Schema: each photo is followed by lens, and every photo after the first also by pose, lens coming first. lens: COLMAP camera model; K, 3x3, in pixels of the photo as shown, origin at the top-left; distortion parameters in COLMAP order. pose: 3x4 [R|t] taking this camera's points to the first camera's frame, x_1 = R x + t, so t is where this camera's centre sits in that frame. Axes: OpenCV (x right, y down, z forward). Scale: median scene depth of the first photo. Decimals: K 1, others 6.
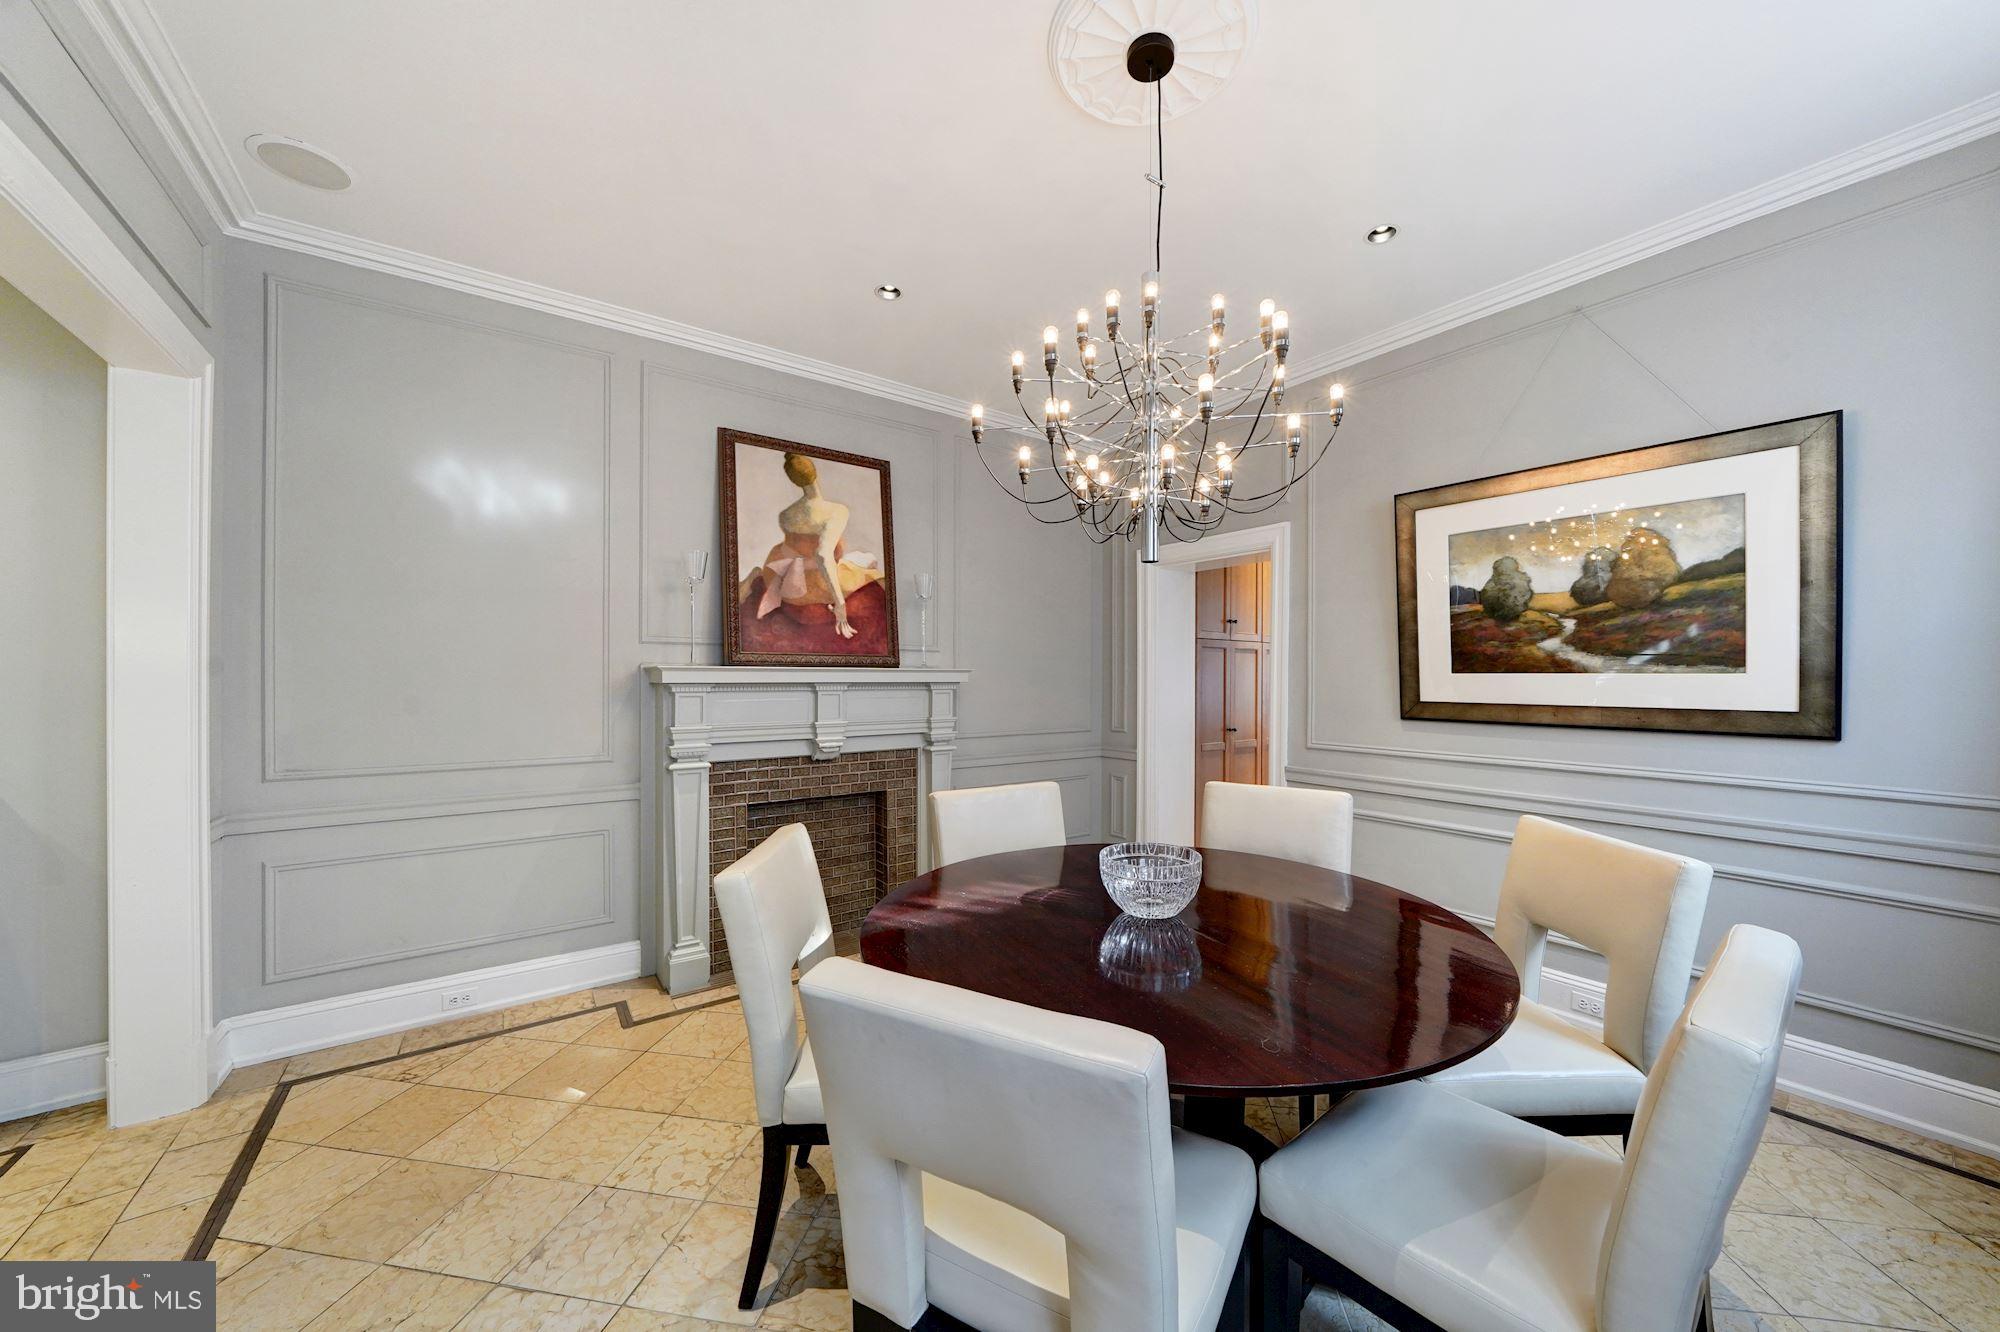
lens RADIAL K [[688.0, 0, 998.2], [0, 688.0, 679.5], [0, 0, 1]] dist [-0.015168, 0.000020]
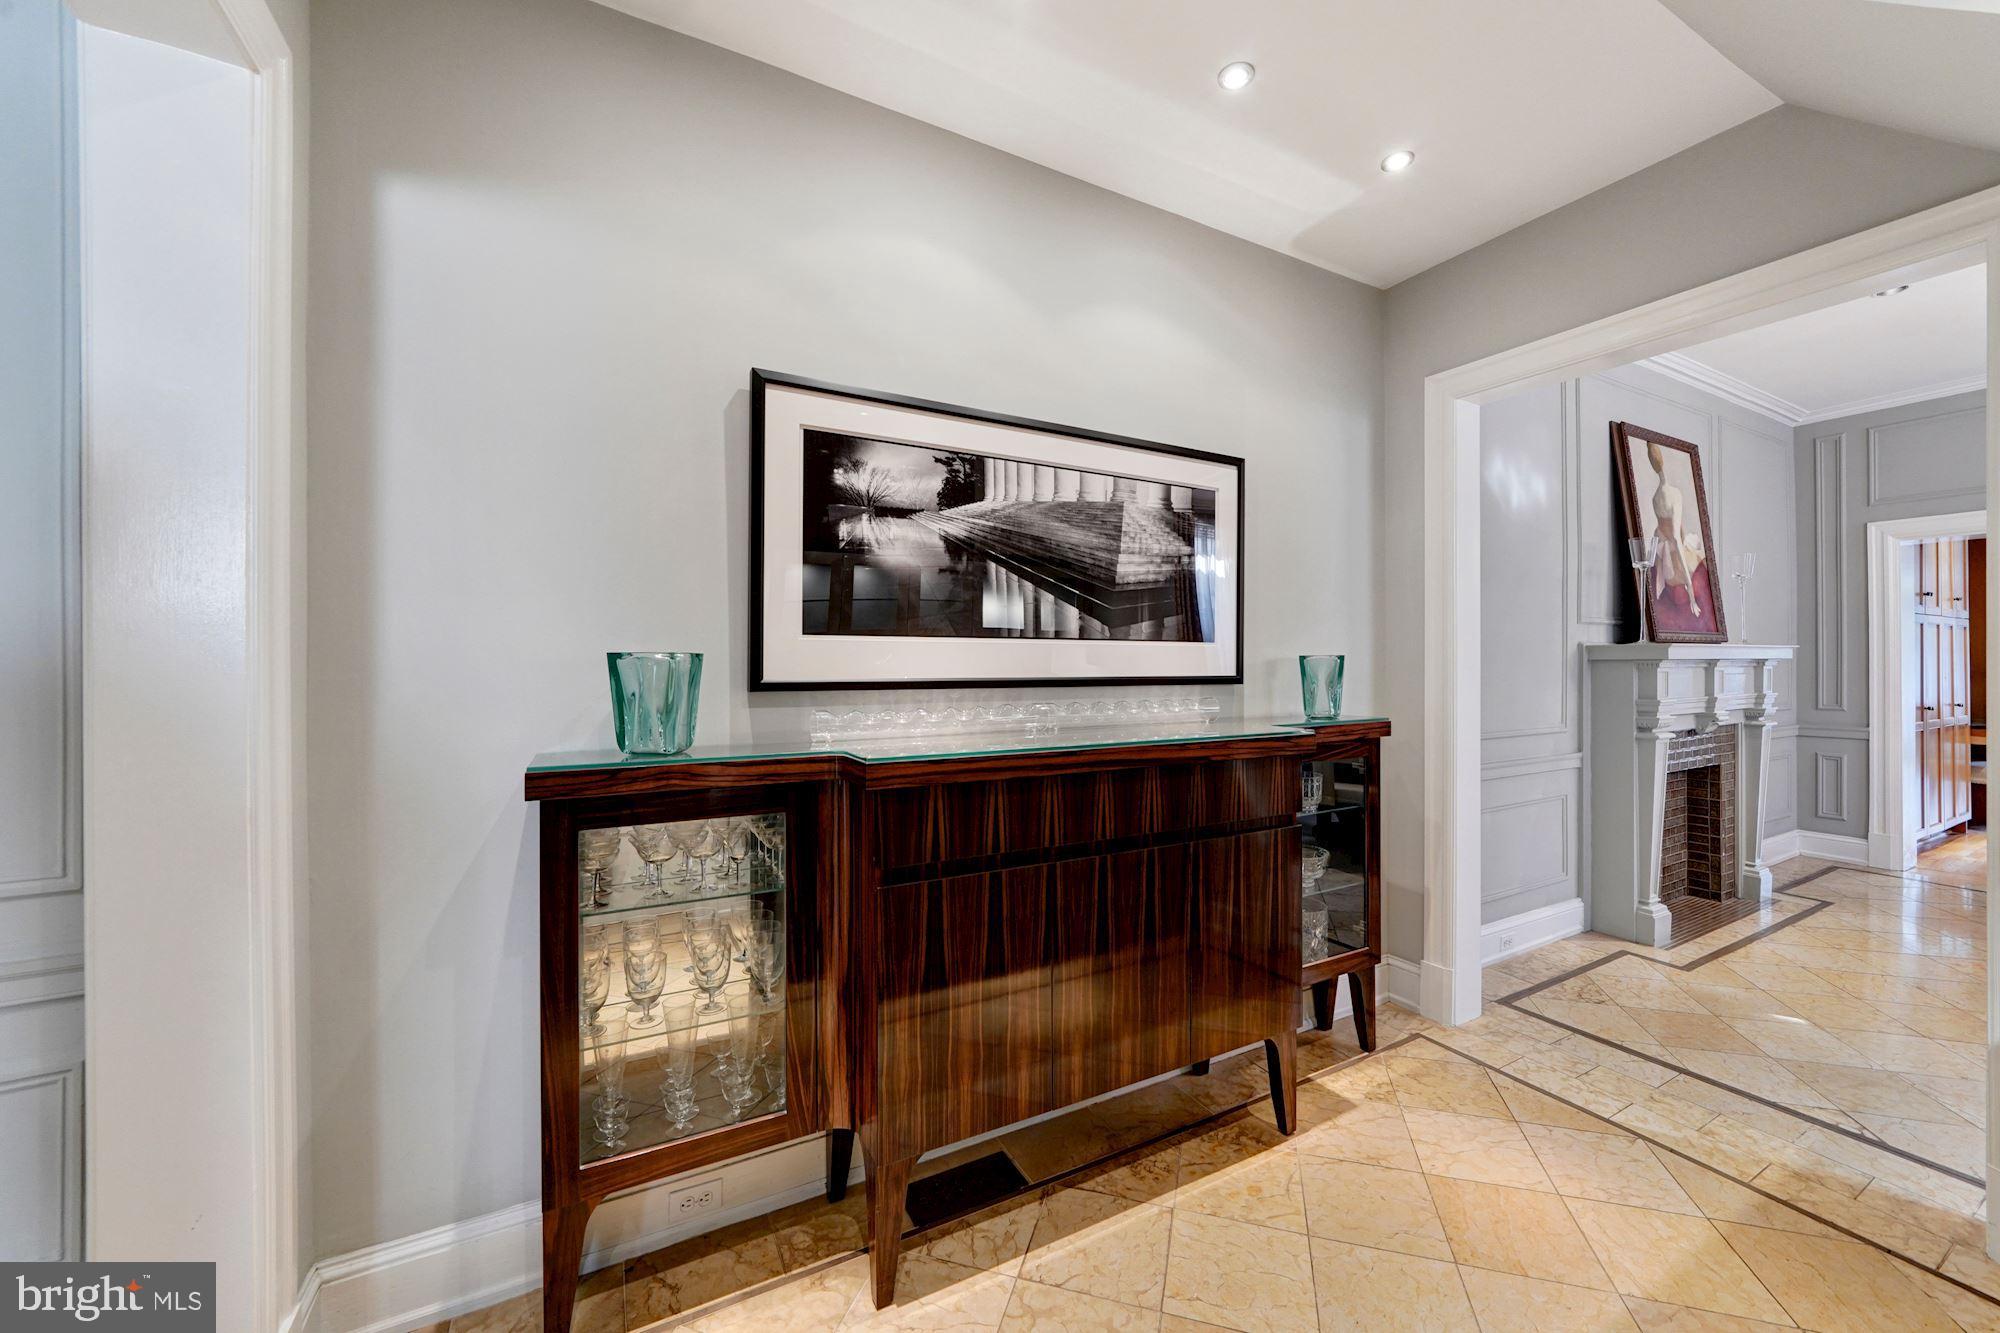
lens RADIAL K [[742.1, 0, 998.6], [0, 742.1, 667.9], [0, 0, 1]] dist [-0.009319, 0.000026]
pose [[0.990294, -0.009943, -0.138634, -1.176873], [0.009704, 0.999950, -0.002401, 0.010028], [0.138651, 0.001032, 0.990341, -0.264935]]
